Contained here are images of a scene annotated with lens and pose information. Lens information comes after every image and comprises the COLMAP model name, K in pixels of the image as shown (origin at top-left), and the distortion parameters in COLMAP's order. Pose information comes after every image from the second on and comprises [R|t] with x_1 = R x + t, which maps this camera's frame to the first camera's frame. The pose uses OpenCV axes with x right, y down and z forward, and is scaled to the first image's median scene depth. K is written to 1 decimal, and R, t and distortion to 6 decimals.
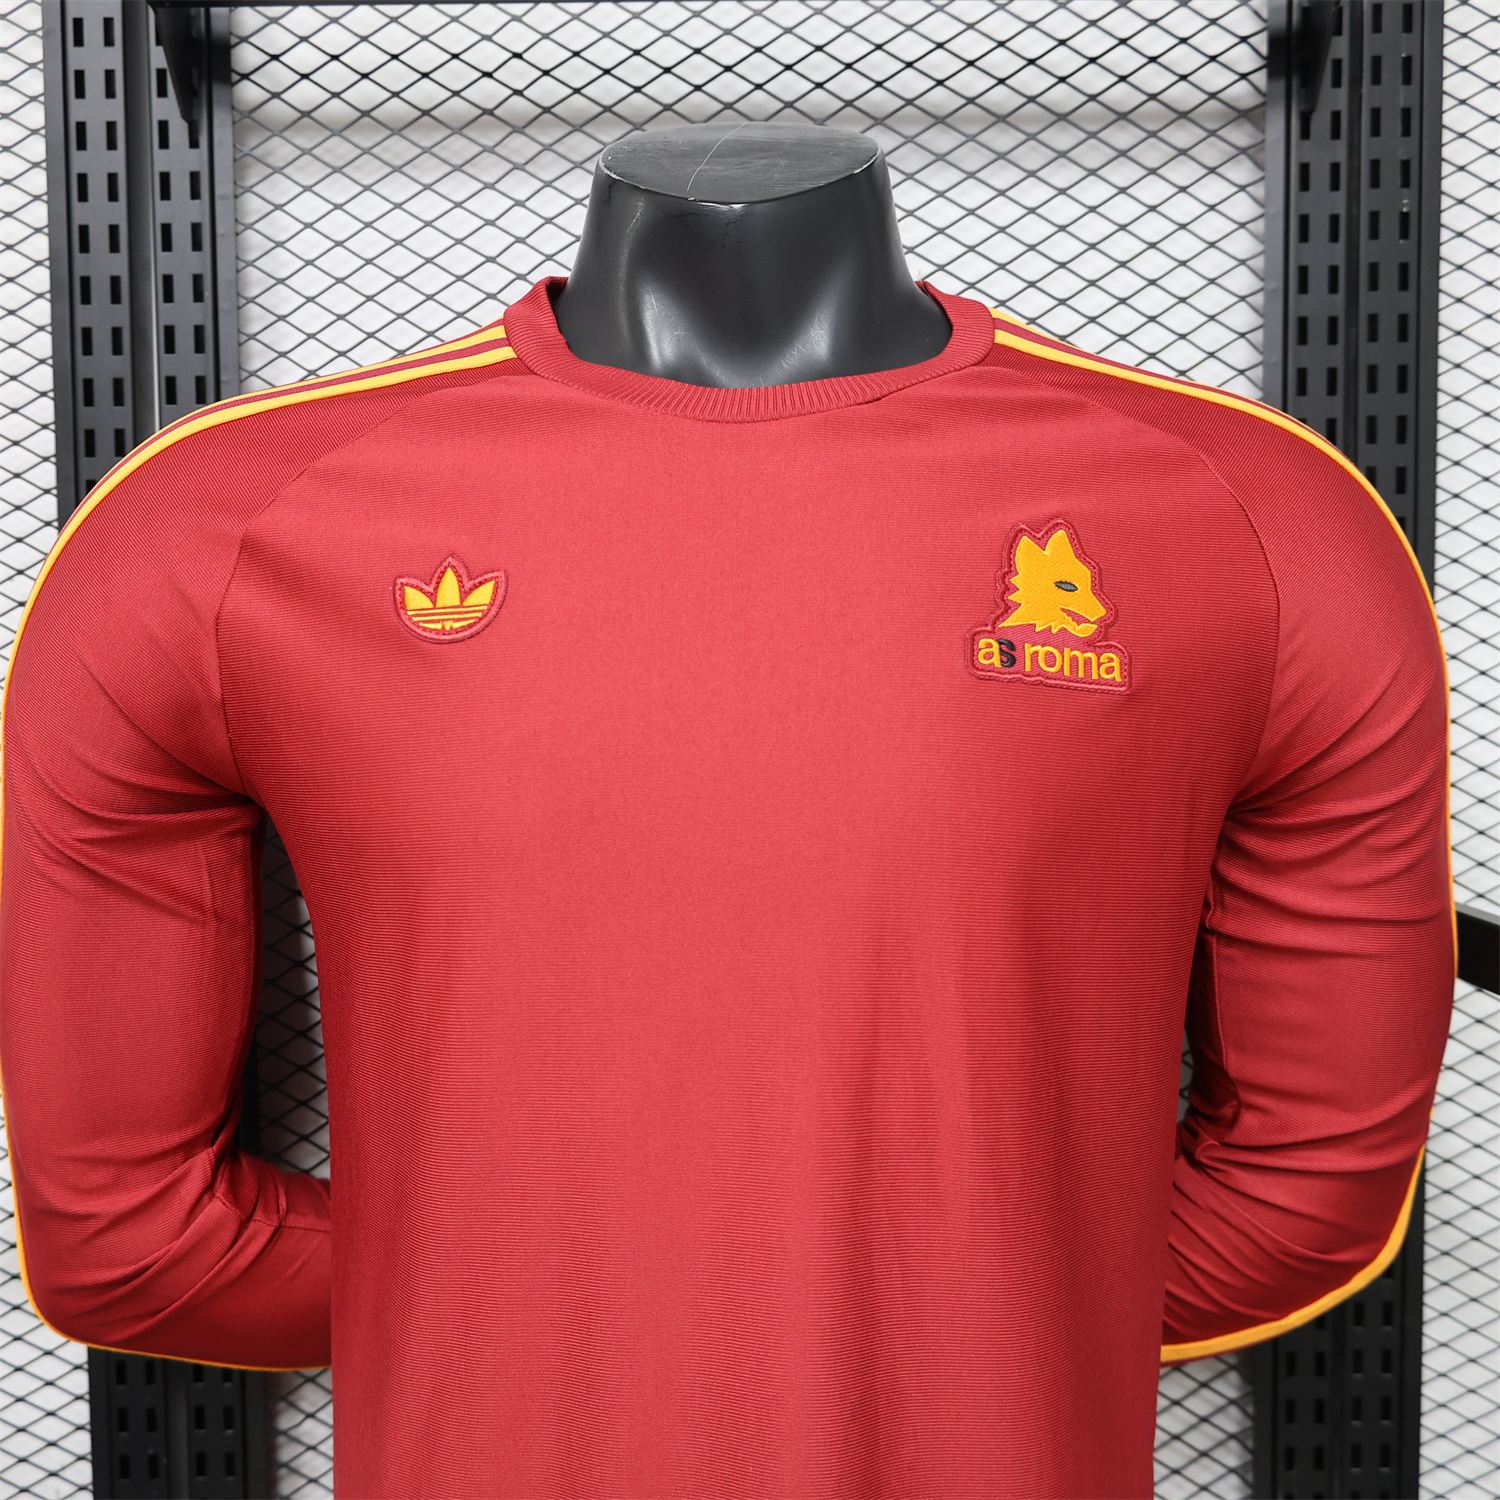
lens RADIAL K [[1563.8, 0, 753.4], [0, 1563.8, 748.0], [0, 0, 1]] dist [0.000798, 0.000000]
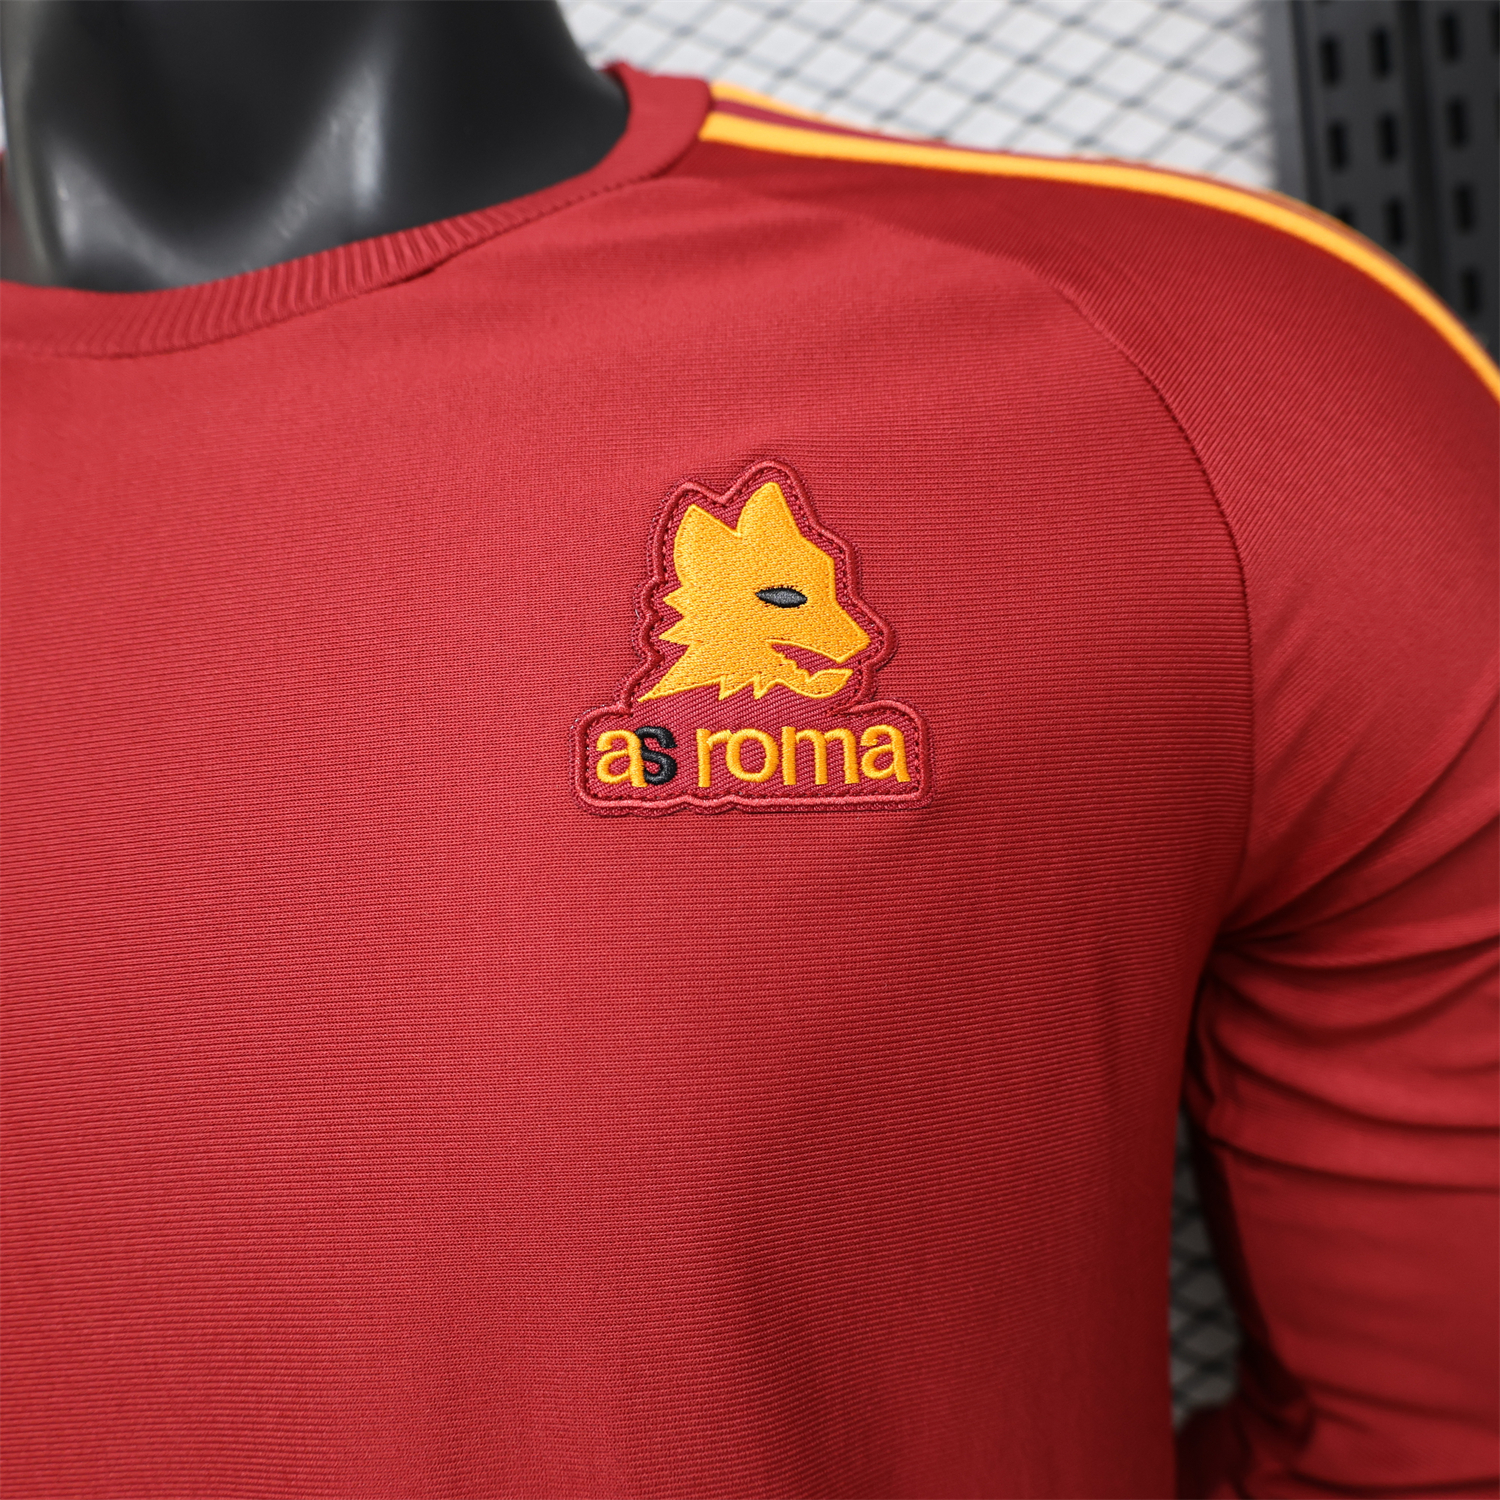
lens RADIAL K [[1563.8, 0, 749.2], [0, 1563.8, 752.6], [0, 0, 1]] dist [0.000798, 0.000000]
pose [[0.987232, -0.107803, -0.117264, 0.238386], [0.114187, 0.992244, 0.049132, -0.078962], [0.111058, -0.061895, 0.991885, 0.499517]]
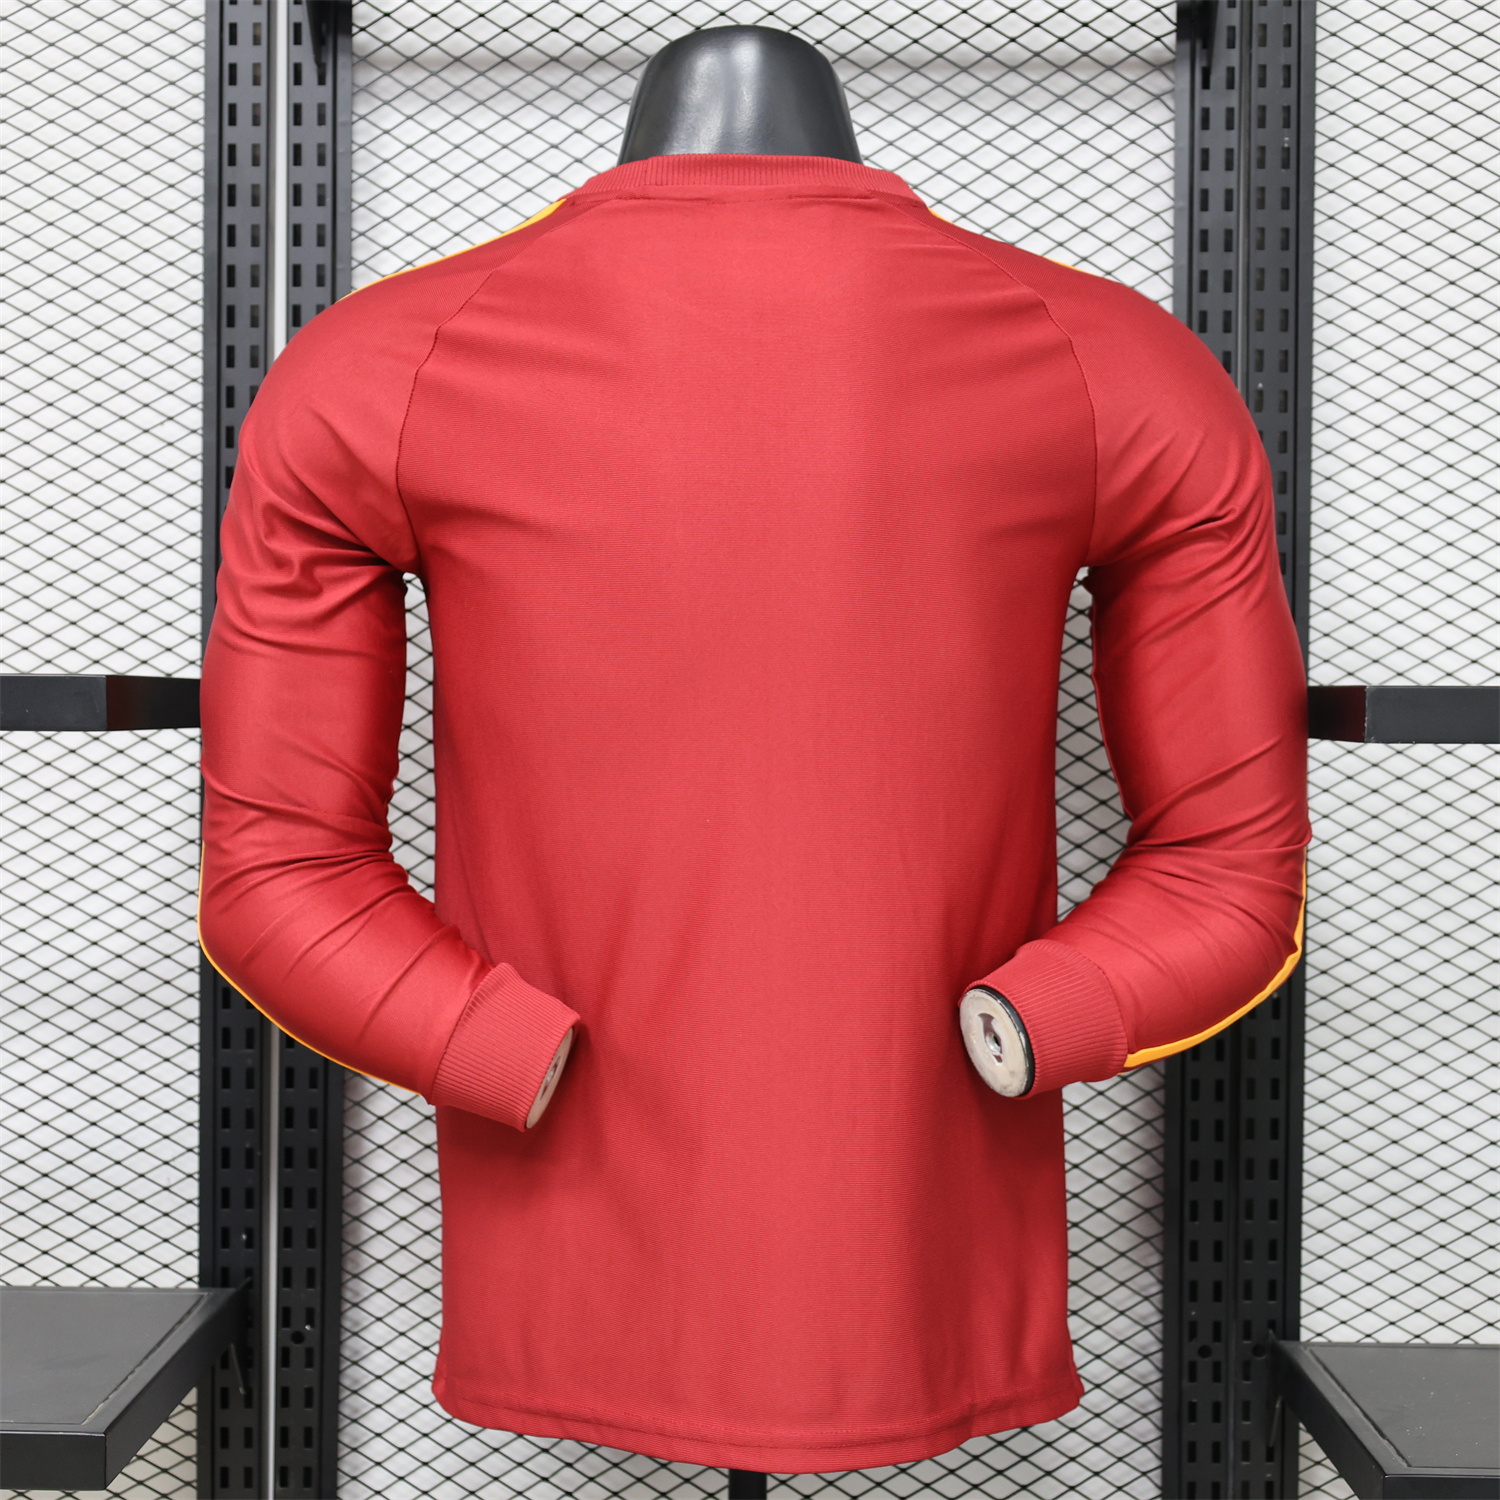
lens RADIAL K [[1269.7, 0, 746.8], [0, 1269.7, 749.6], [0, 0, 1]] dist [-0.013804, 0.006447]
pose [[0.999816, 0.017569, -0.007730, 0.002551], [-0.017925, 0.998648, -0.048804, 0.271320], [0.006862, 0.048933, 0.998778, 0.017049]]
